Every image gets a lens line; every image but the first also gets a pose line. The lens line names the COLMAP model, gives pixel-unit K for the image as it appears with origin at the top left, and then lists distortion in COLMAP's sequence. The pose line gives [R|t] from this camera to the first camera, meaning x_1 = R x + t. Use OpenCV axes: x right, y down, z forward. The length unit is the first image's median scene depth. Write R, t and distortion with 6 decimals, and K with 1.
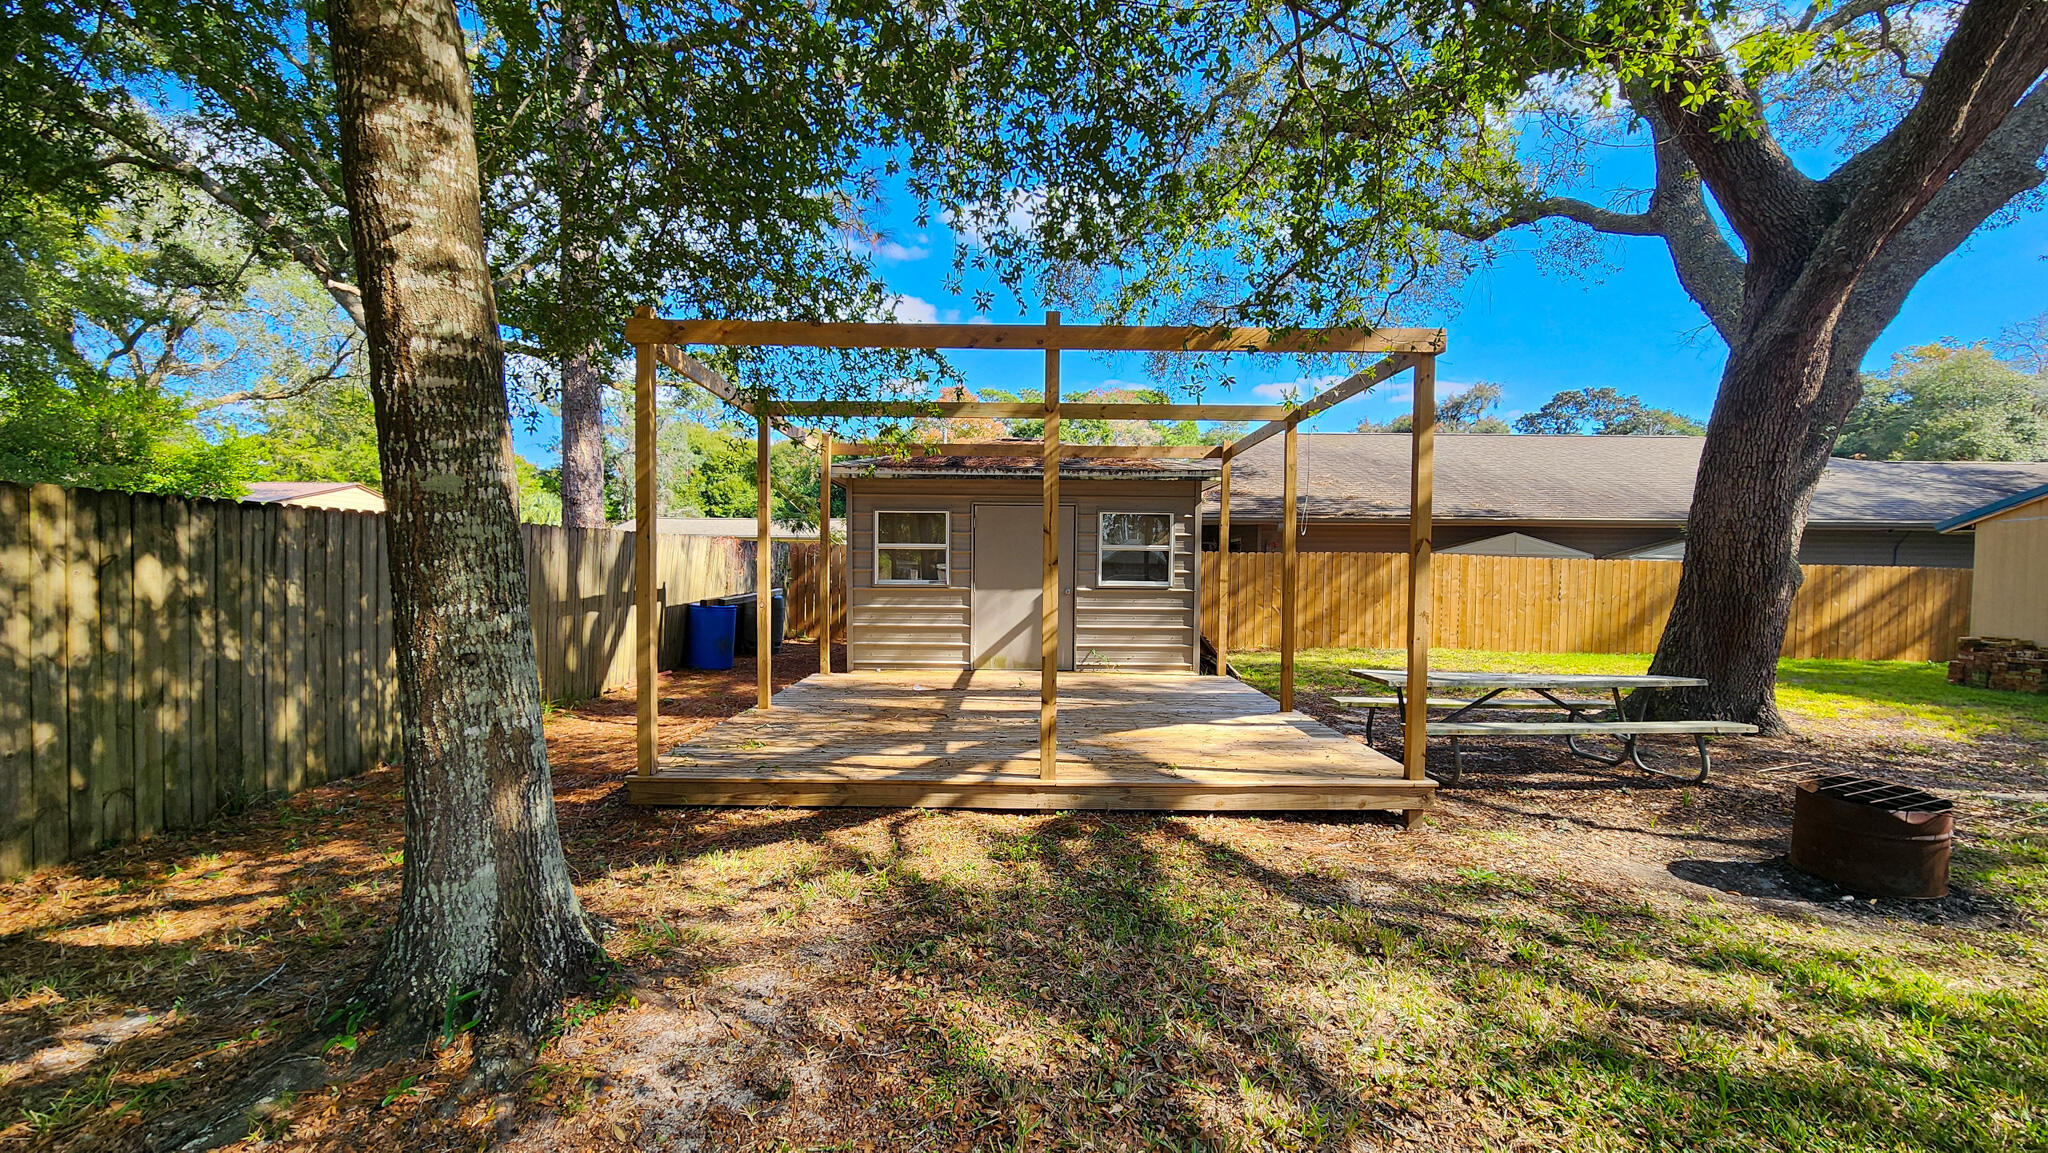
lens RADIAL K [[790.2, 0, 1014.6], [0, 790.2, 593.8], [0, 0, 1]] dist [-0.007622, -0.000074]
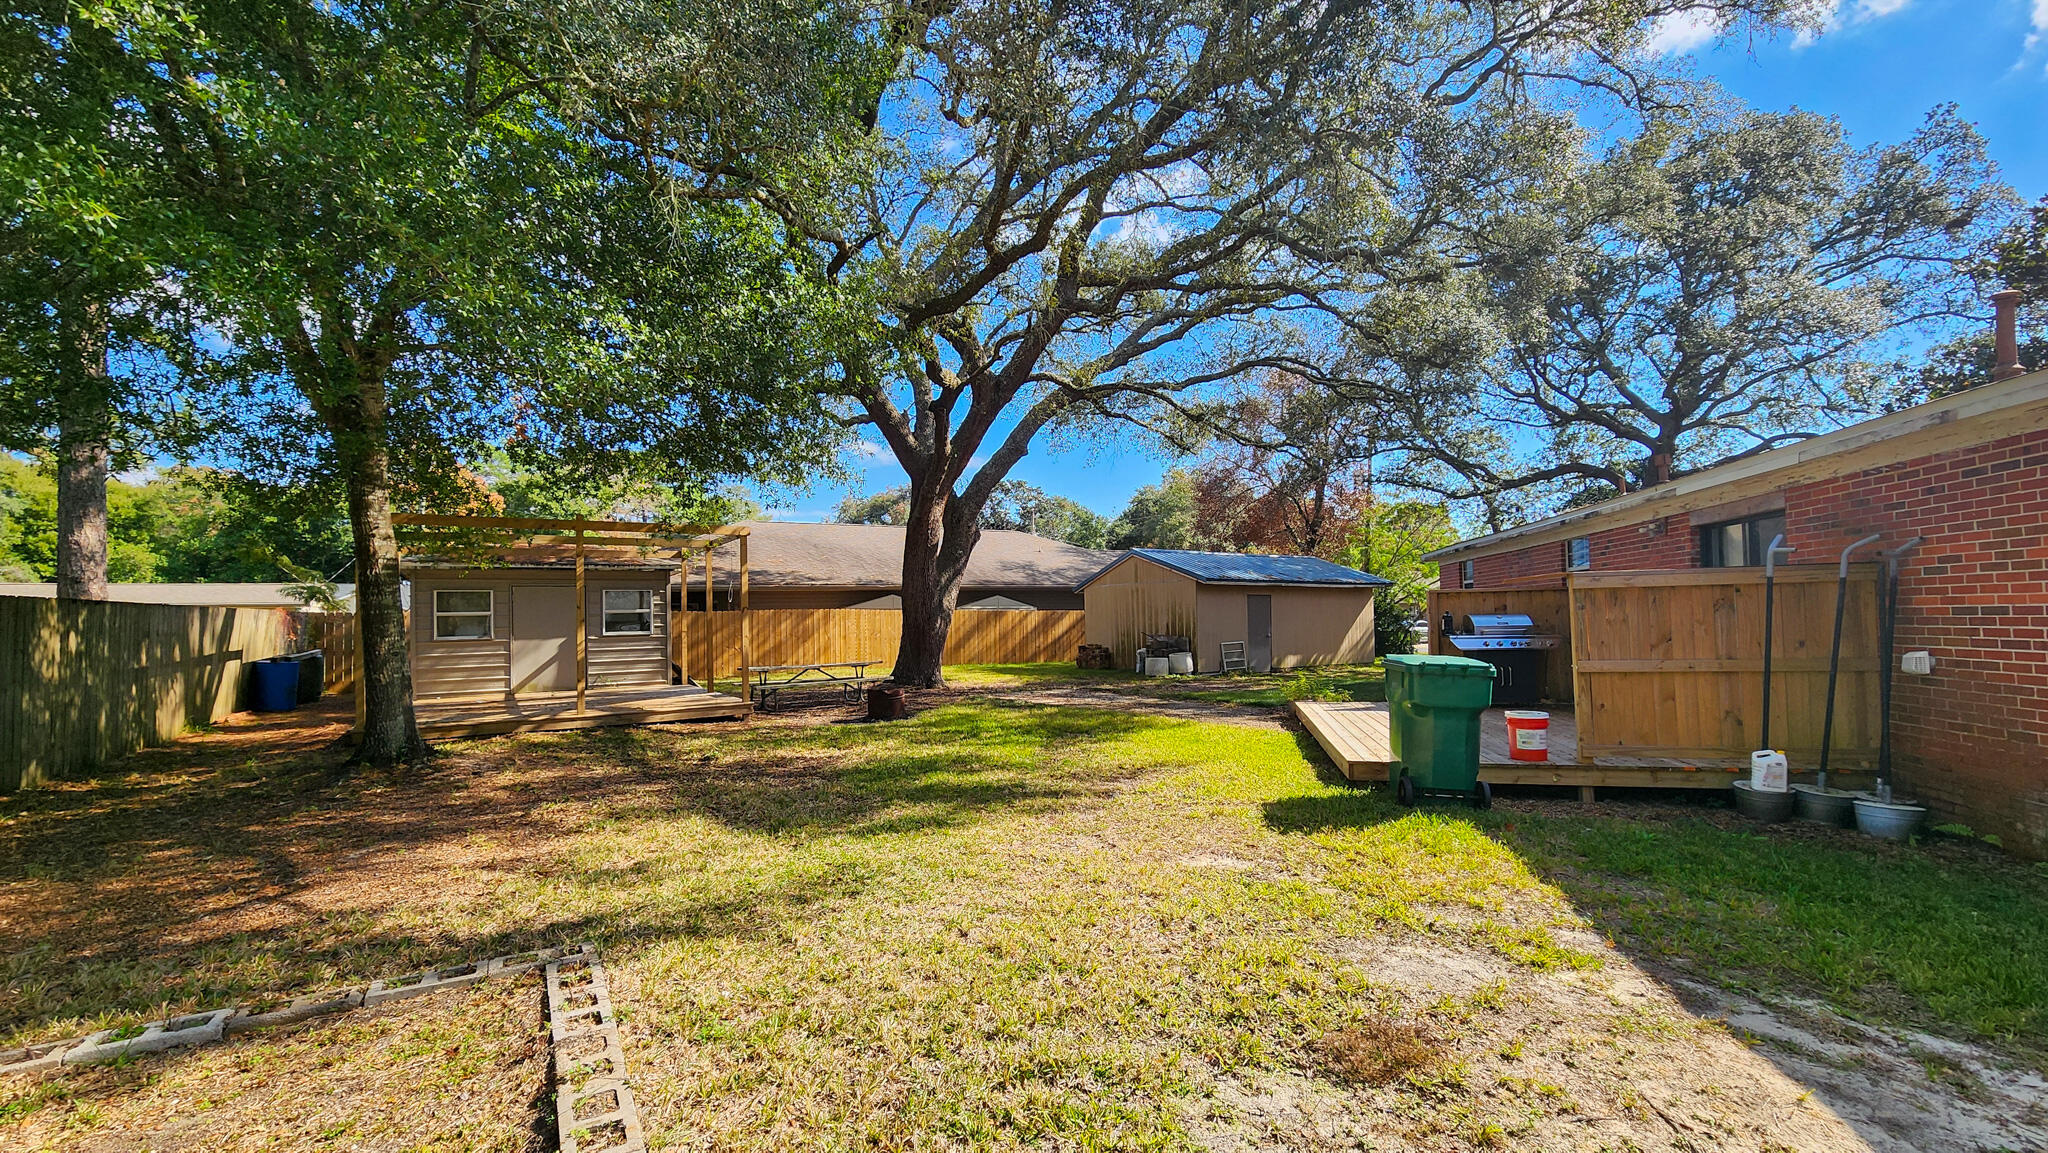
lens RADIAL K [[790.2, 0, 1014.6], [0, 790.2, 593.8], [0, 0, 1]] dist [-0.007622, -0.000074]
pose [[0.830831, -0.011535, 0.556405, -0.093022], [0.050105, 0.997275, -0.054142, 0.036036], [-0.554264, 0.072861, 0.829146, -0.825559]]
